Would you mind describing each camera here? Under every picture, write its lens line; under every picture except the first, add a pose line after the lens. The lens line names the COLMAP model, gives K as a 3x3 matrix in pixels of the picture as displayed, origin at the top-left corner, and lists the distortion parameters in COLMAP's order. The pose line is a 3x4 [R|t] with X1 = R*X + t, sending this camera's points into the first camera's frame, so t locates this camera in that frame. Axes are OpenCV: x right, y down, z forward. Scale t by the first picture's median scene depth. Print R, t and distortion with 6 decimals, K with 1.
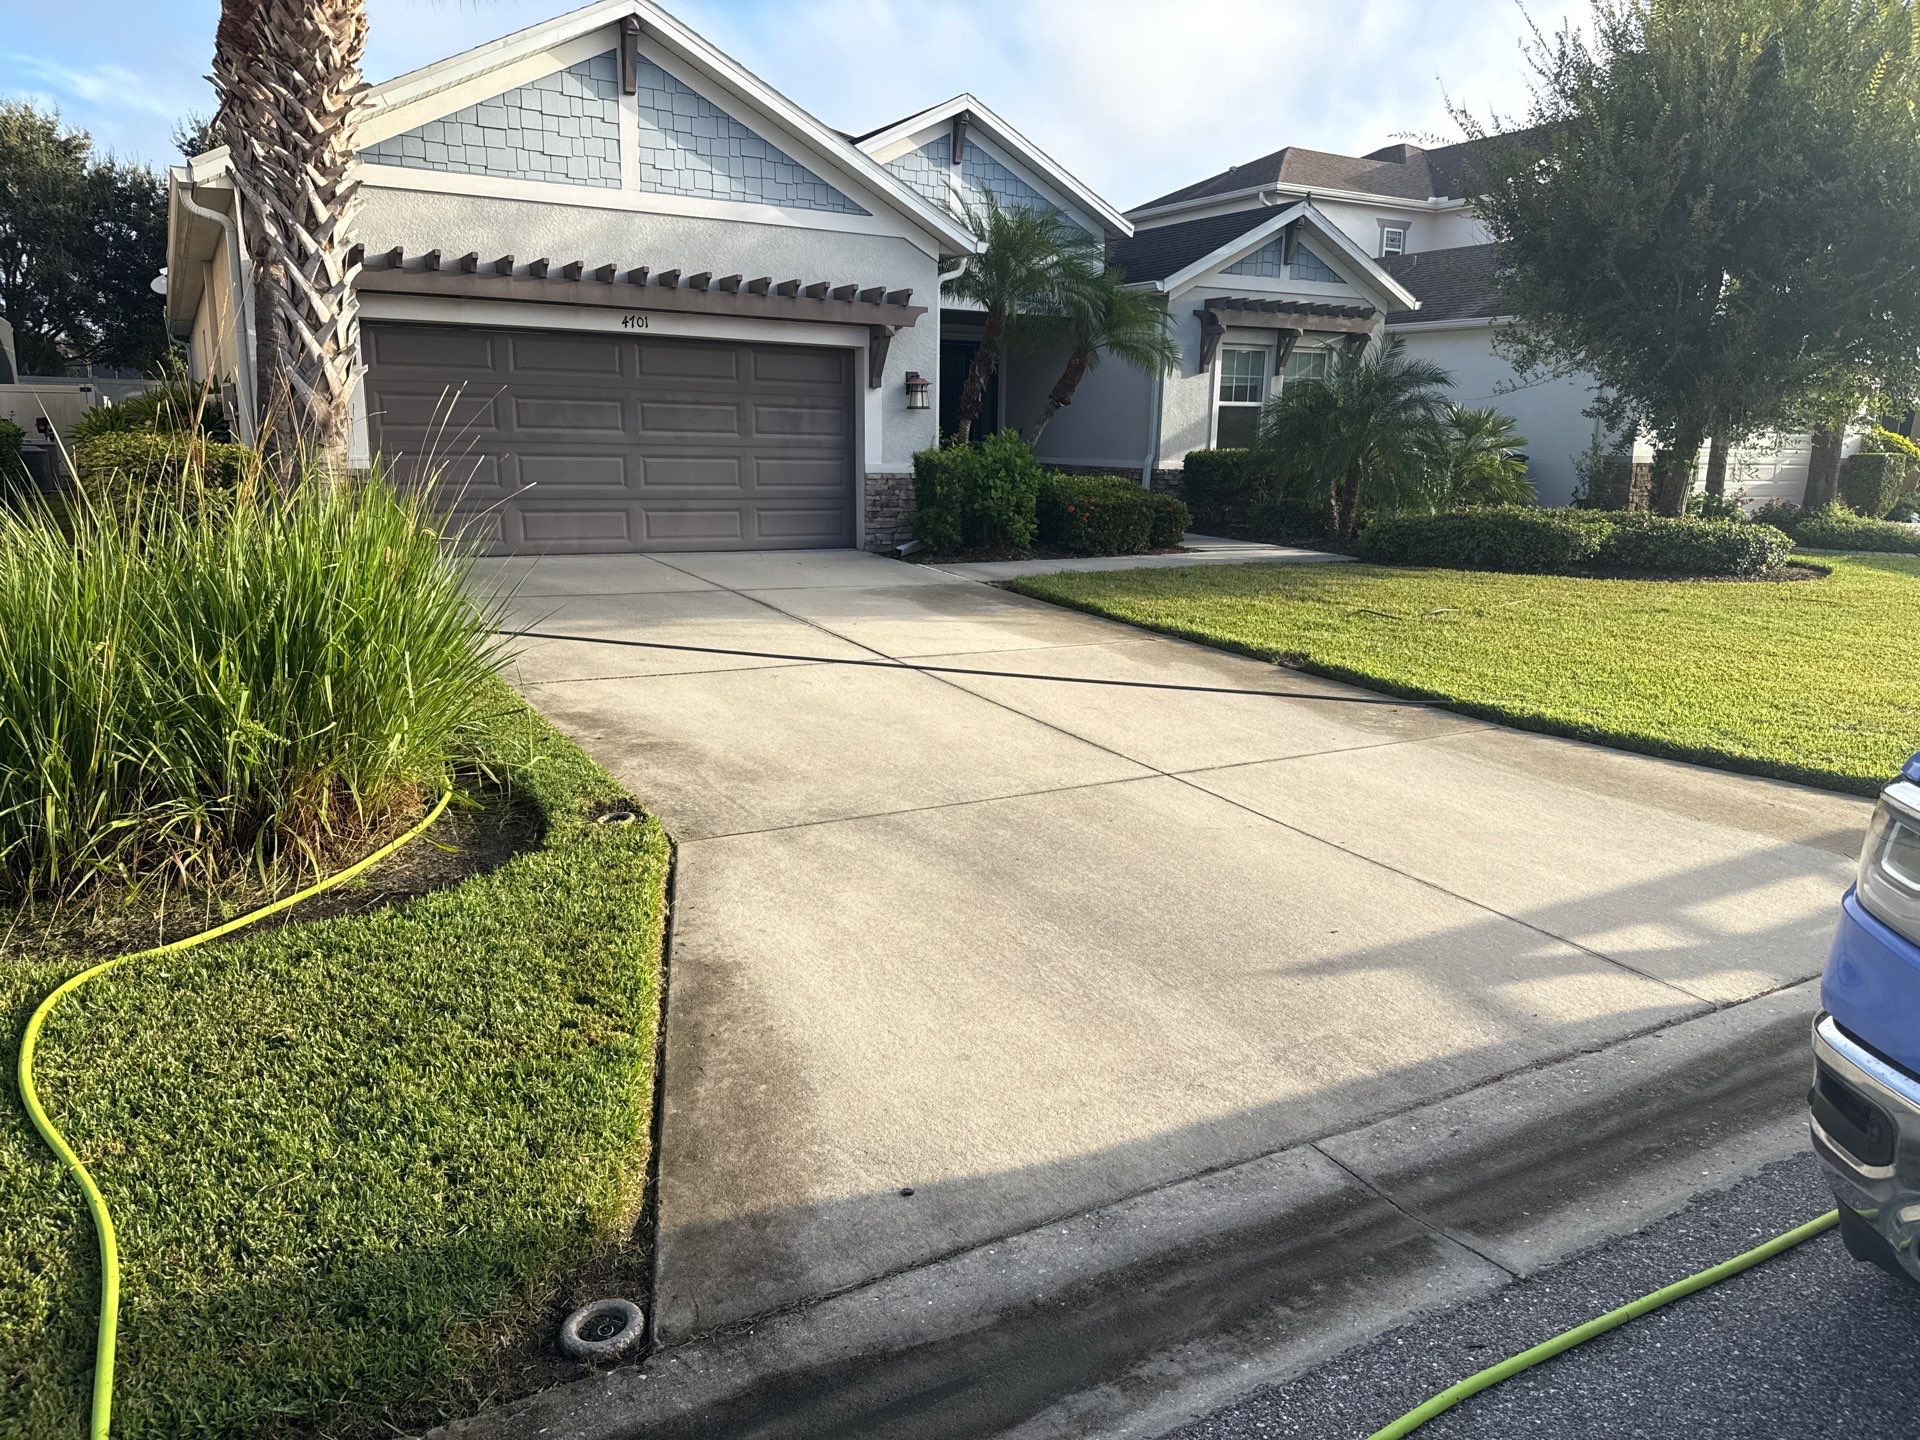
lens RADIAL K [[1399.8, 0, 991.8], [0, 1399.8, 711.7], [0, 0, 1]] dist [-0.004311, -0.003290]
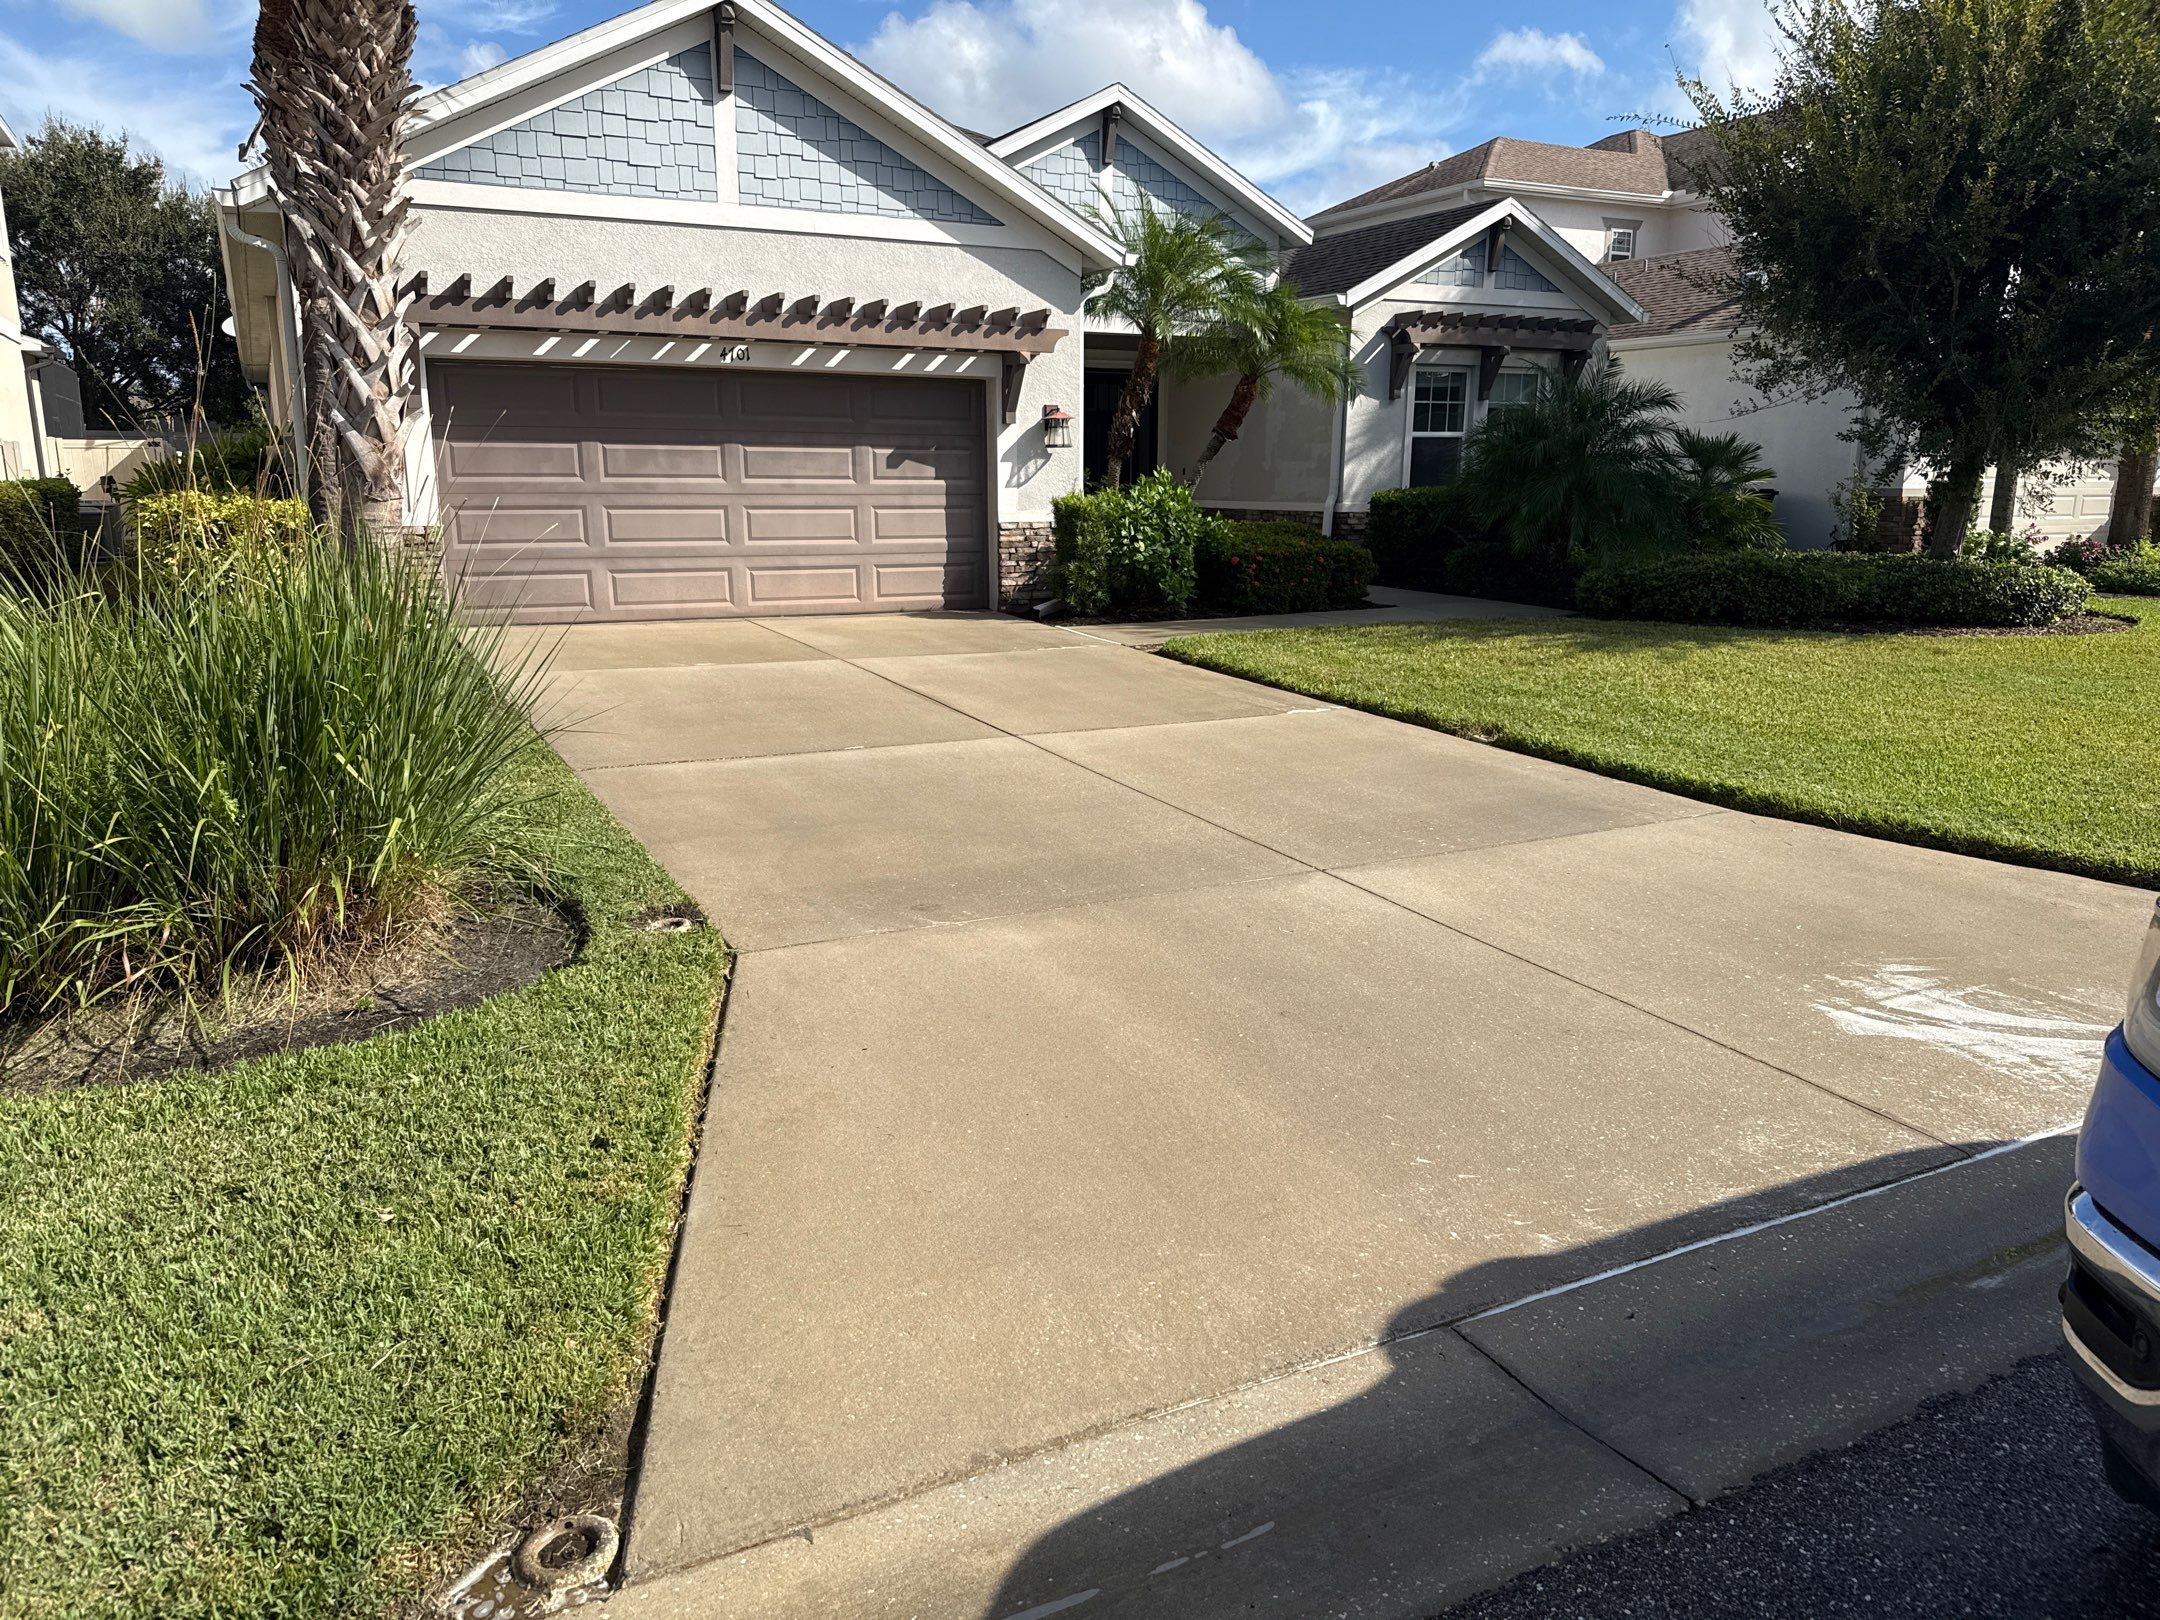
lens RADIAL K [[1581.1, 0, 1084.8], [0, 1581.1, 820.5], [0, 0, 1]] dist [-0.007757, 0.000763]
pose [[0.998618, -0.006312, -0.052184, 0.013878], [0.007238, 0.999819, 0.017581, -0.001411], [0.052064, -0.017934, 0.998483, 0.015043]]
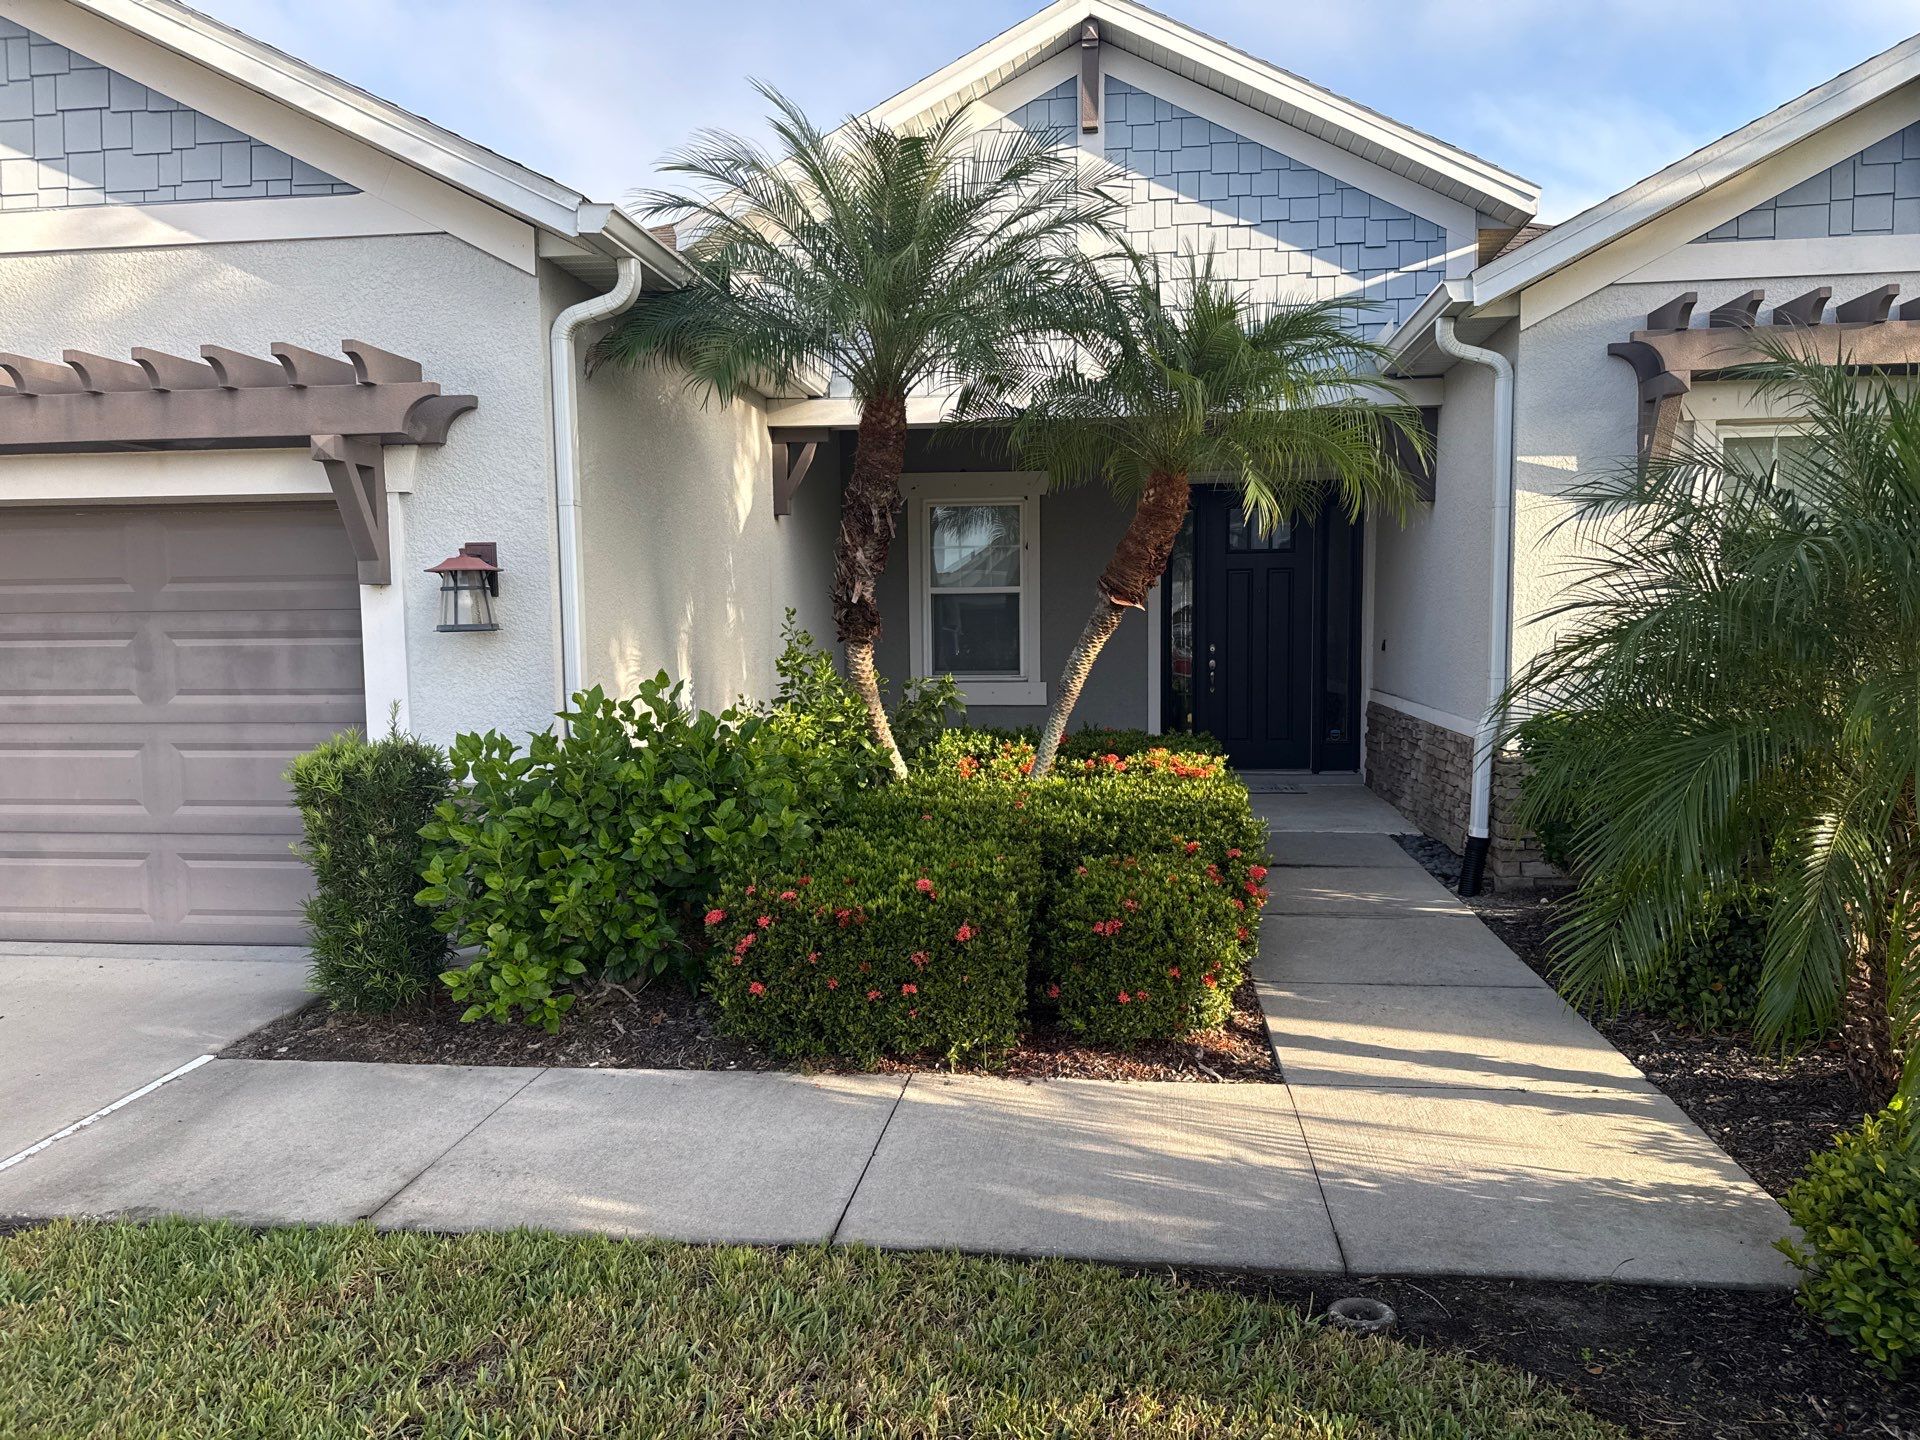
lens RADIAL K [[1411.4, 0, 960.0], [0, 1411.4, 720.0], [0, 0, 1]] dist [0.002937, -0.012057]
pose [[0.800136, 0.013380, -0.599669, 0.320532], [-0.089839, 0.991147, -0.097757, -0.168067], [0.593052, 0.132092, 0.794255, 0.782991]]
